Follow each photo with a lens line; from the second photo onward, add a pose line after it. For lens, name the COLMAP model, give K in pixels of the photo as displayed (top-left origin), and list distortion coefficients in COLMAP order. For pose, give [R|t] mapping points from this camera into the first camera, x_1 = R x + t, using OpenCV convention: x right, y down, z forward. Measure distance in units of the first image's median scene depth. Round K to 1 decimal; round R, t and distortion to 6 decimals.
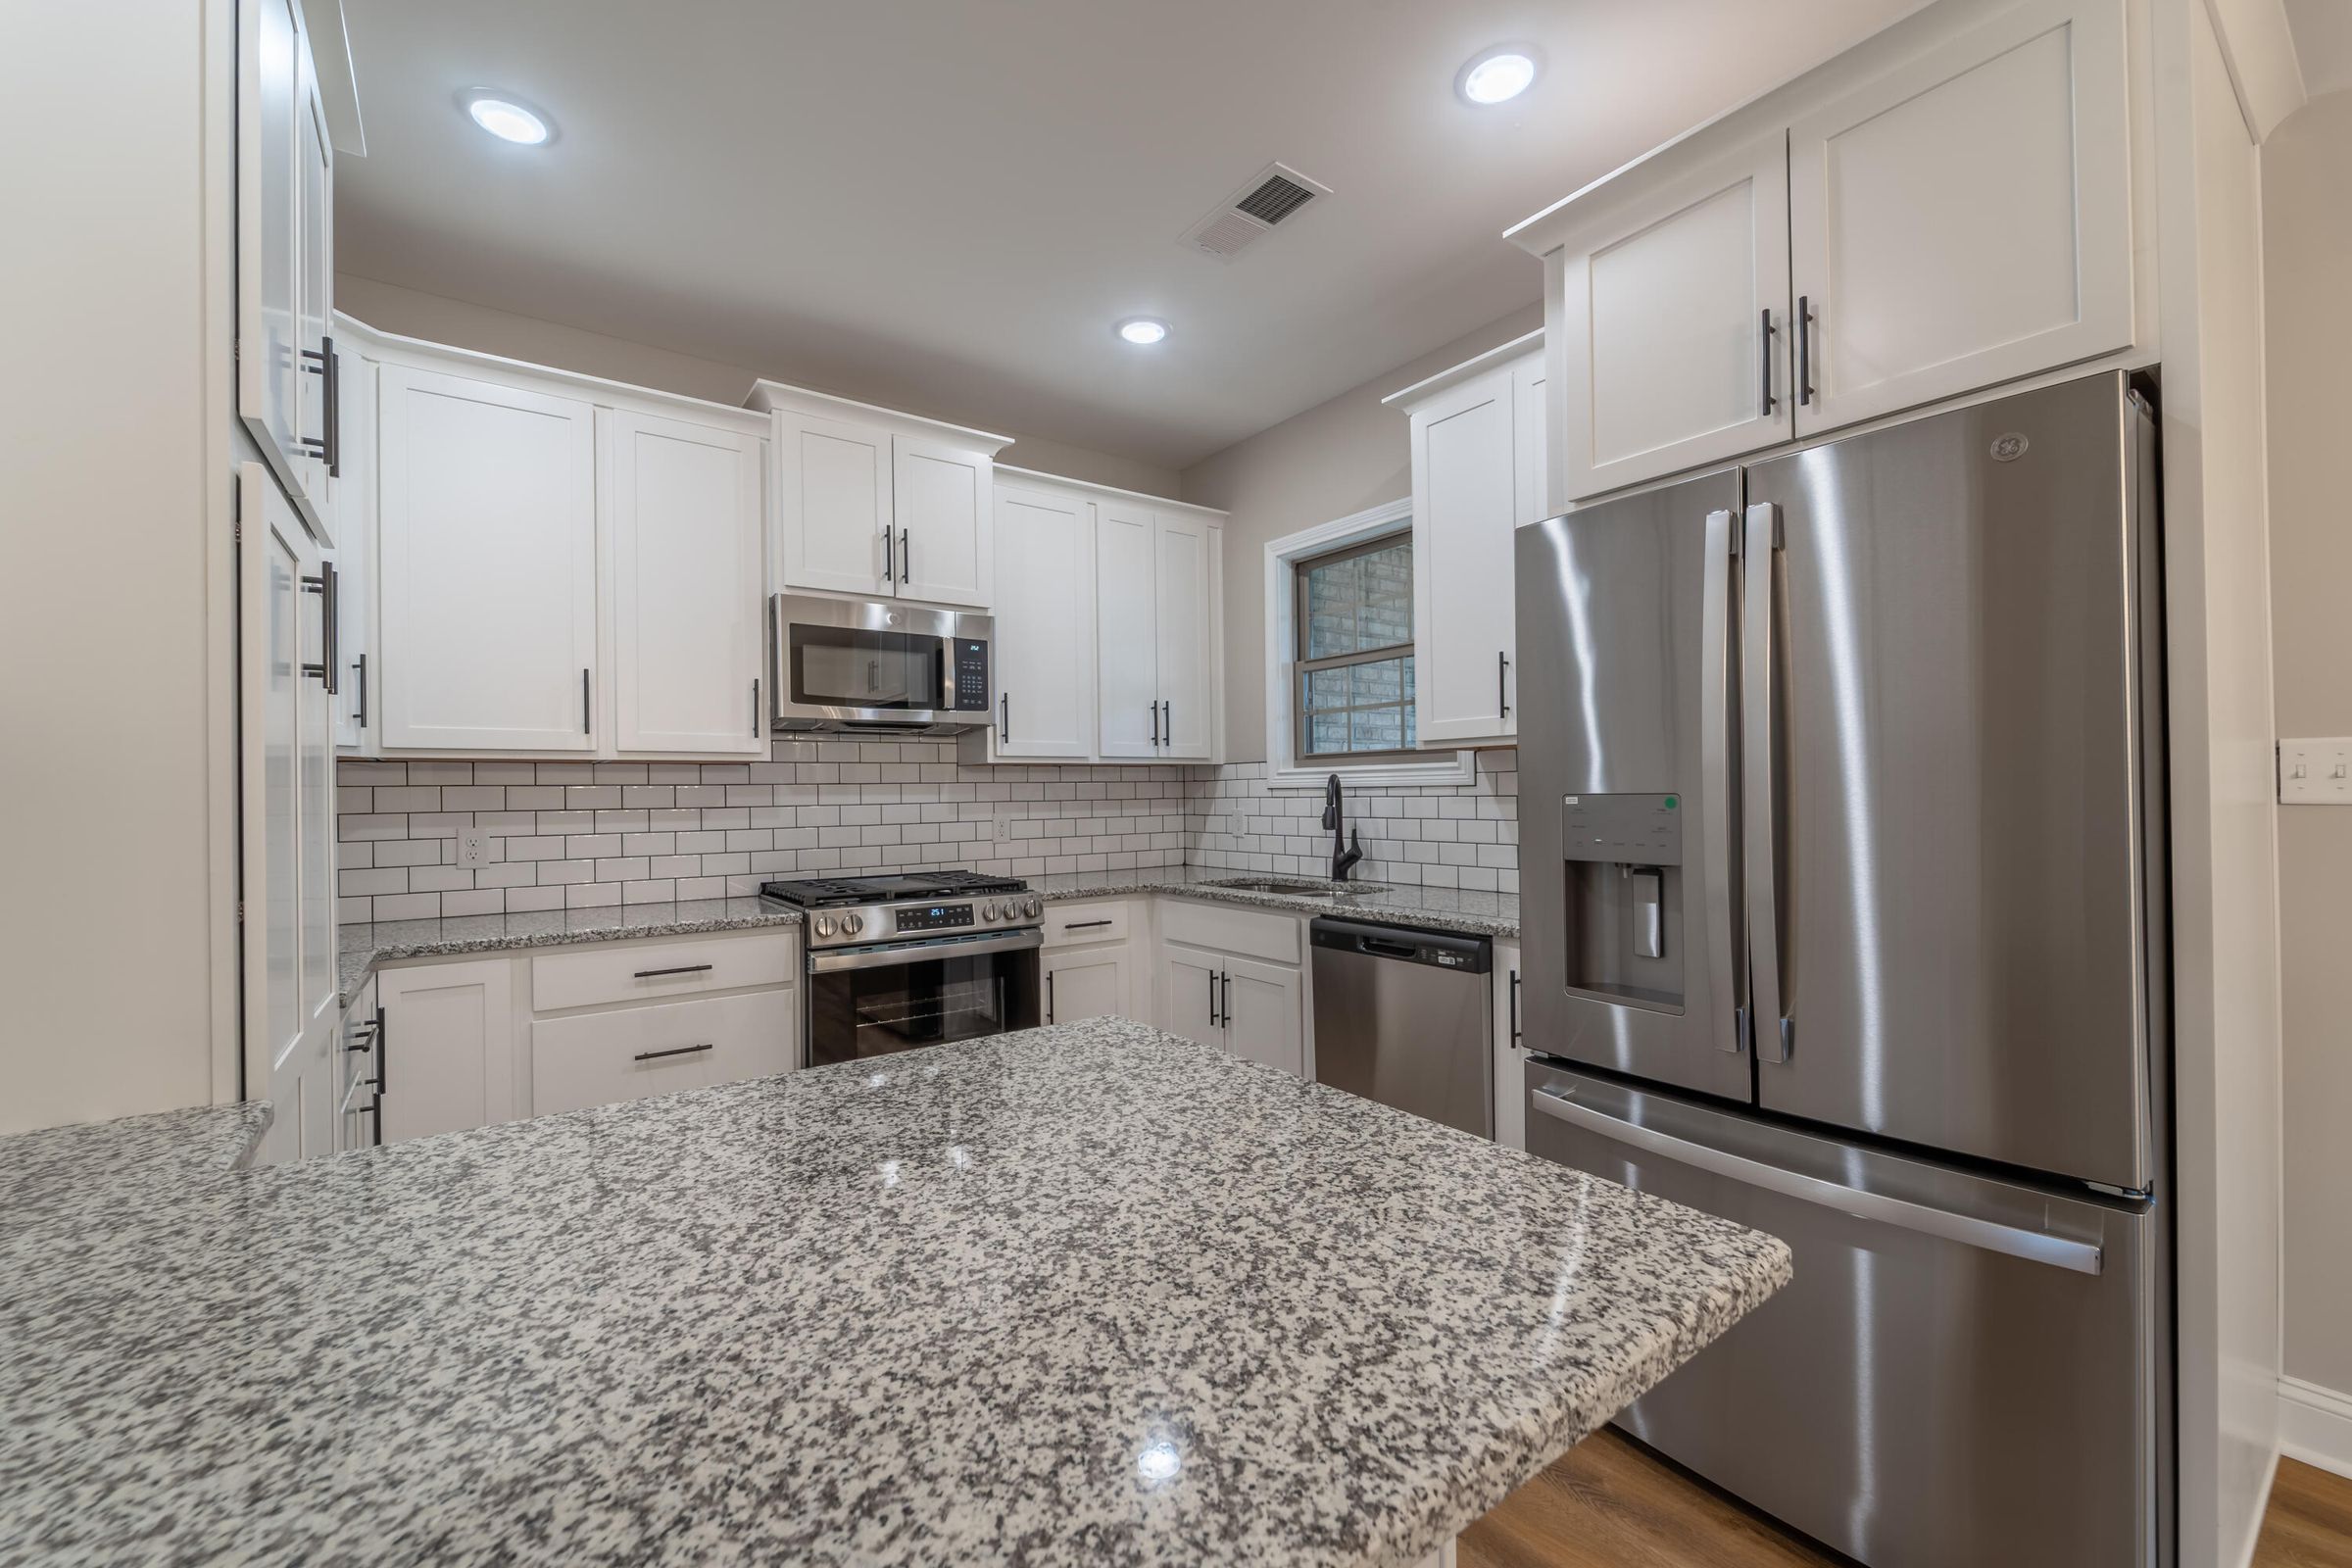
lens RADIAL K [[950.9, 0, 1187.5], [0, 950.9, 789.3], [0, 0, 1]] dist [0.004037, -0.003760]
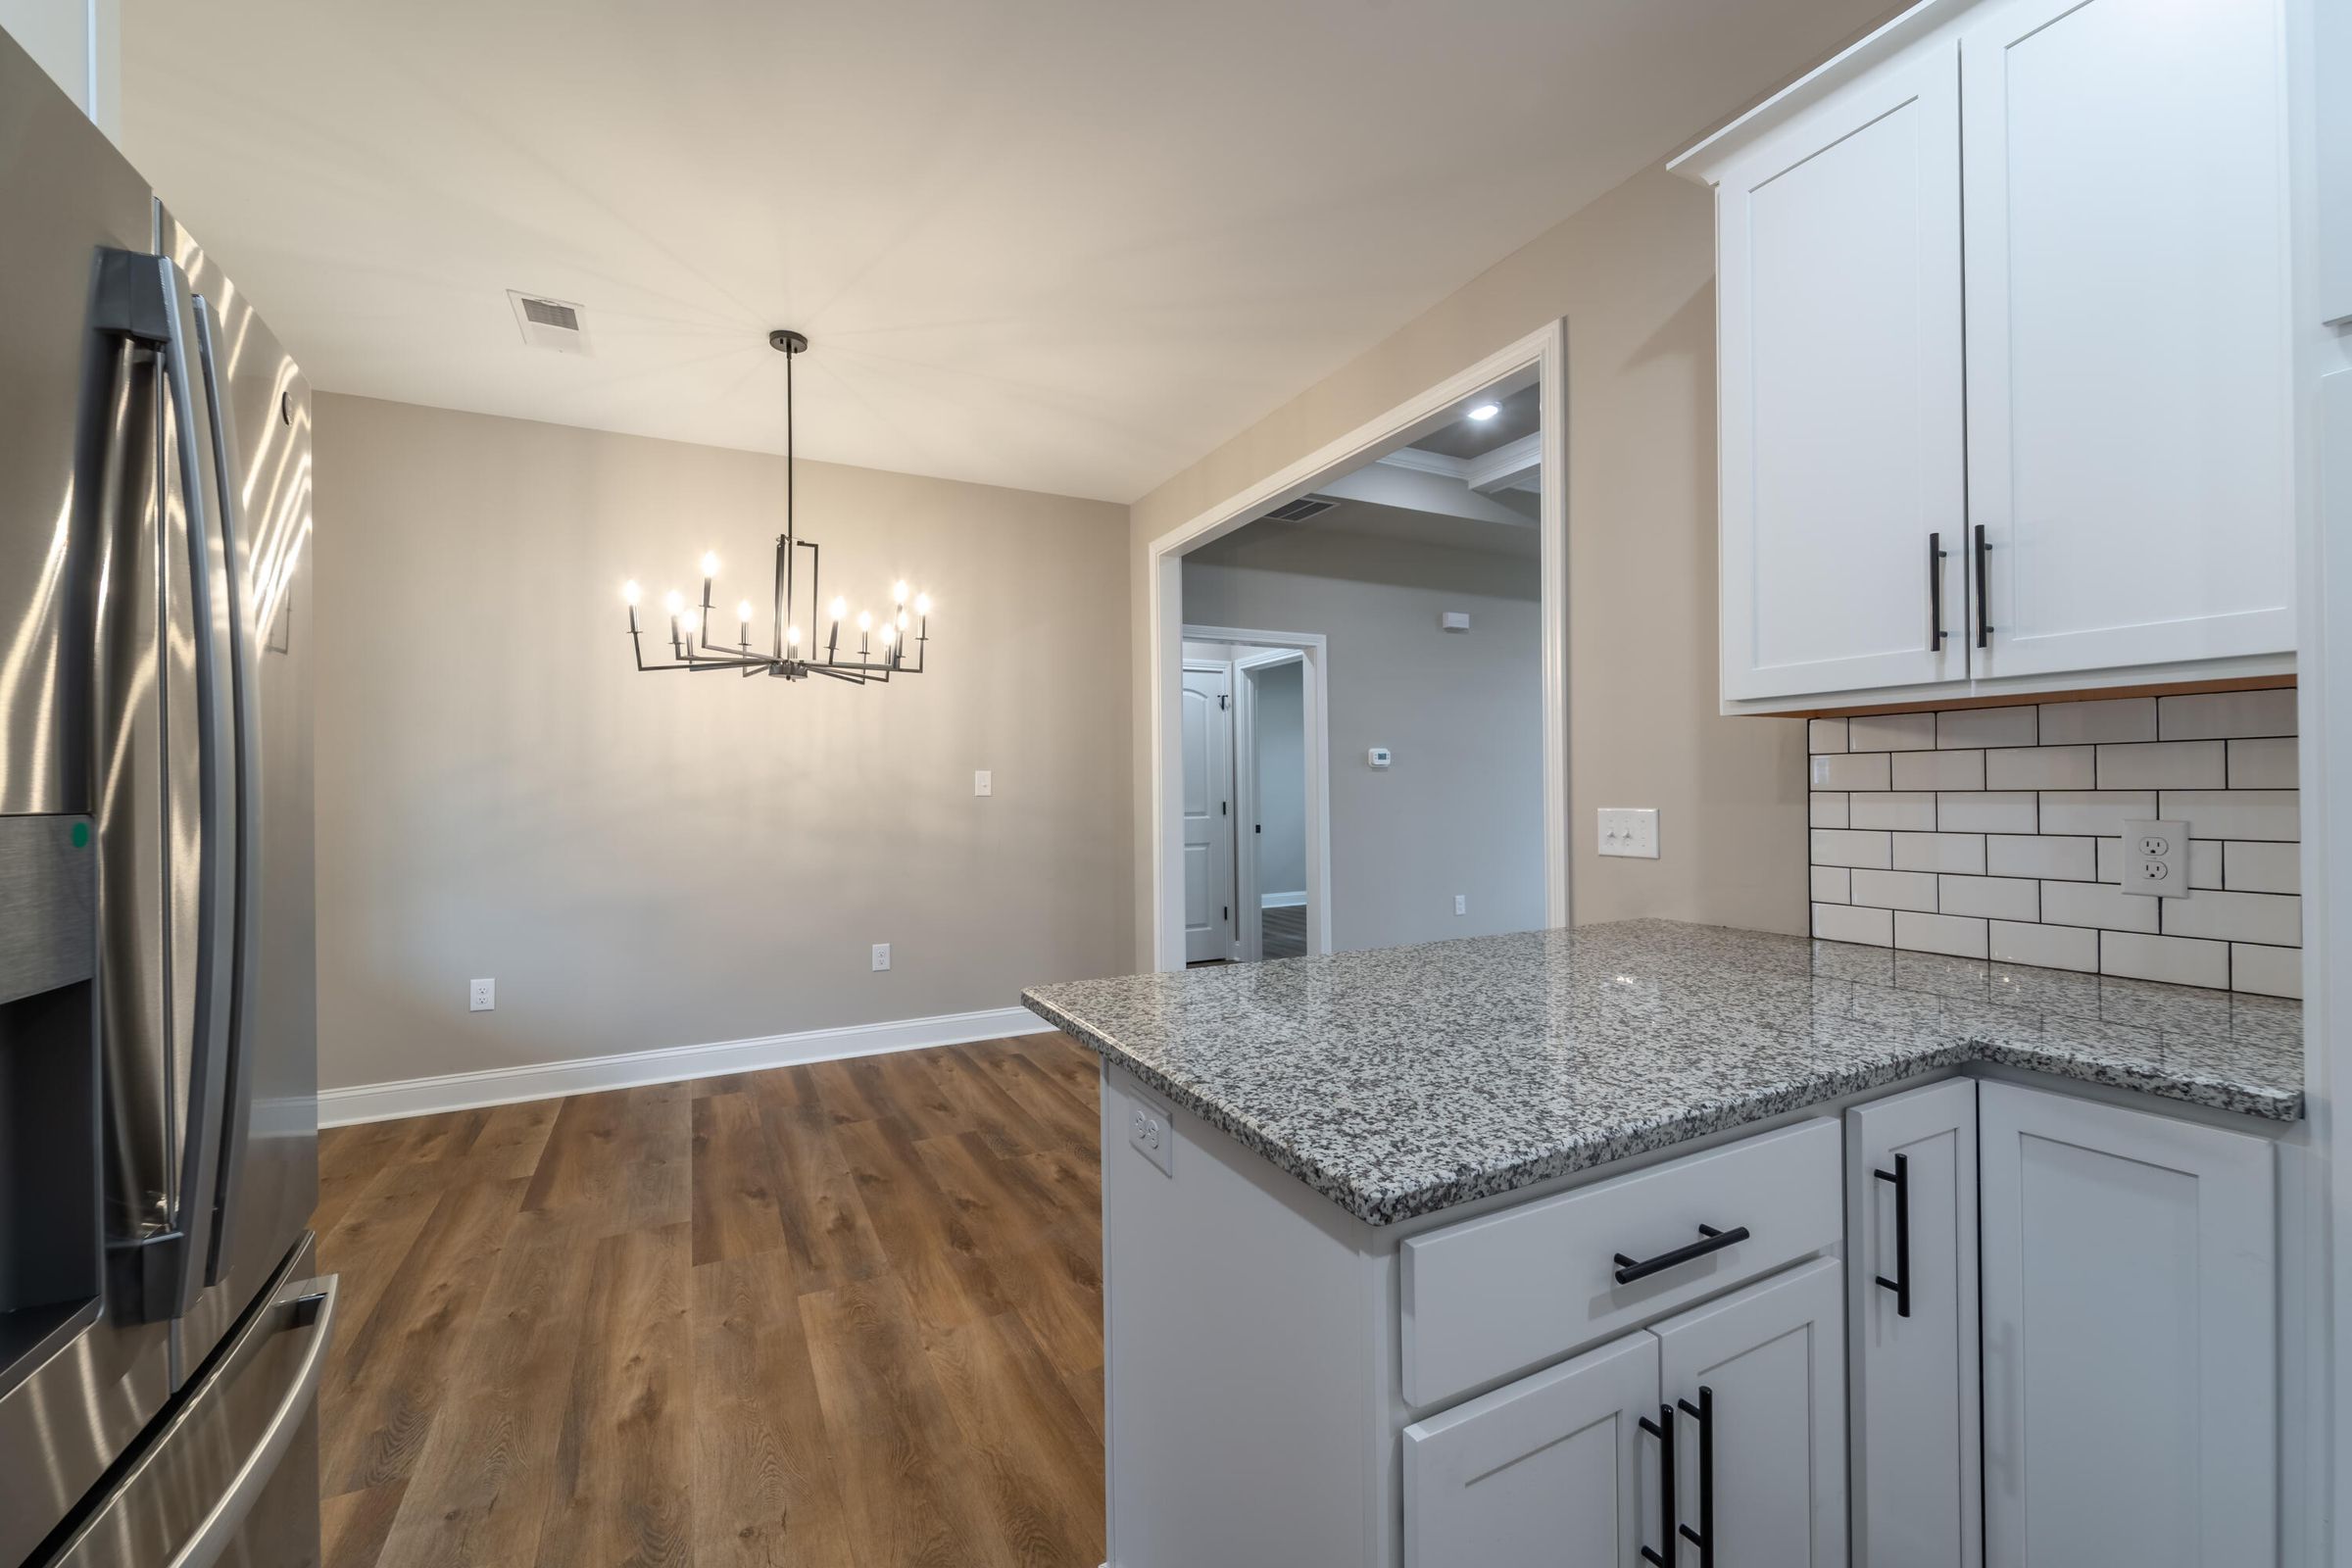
lens RADIAL K [[950.9, 0, 1178.2], [0, 950.9, 783.3], [0, 0, 1]] dist [0.004037, -0.003760]
pose [[-0.985695, 0.025529, 0.166592, -0.030314], [0.024256, 0.999659, -0.009673, 0.004246], [-0.166782, -0.005494, -0.985979, 0.744118]]
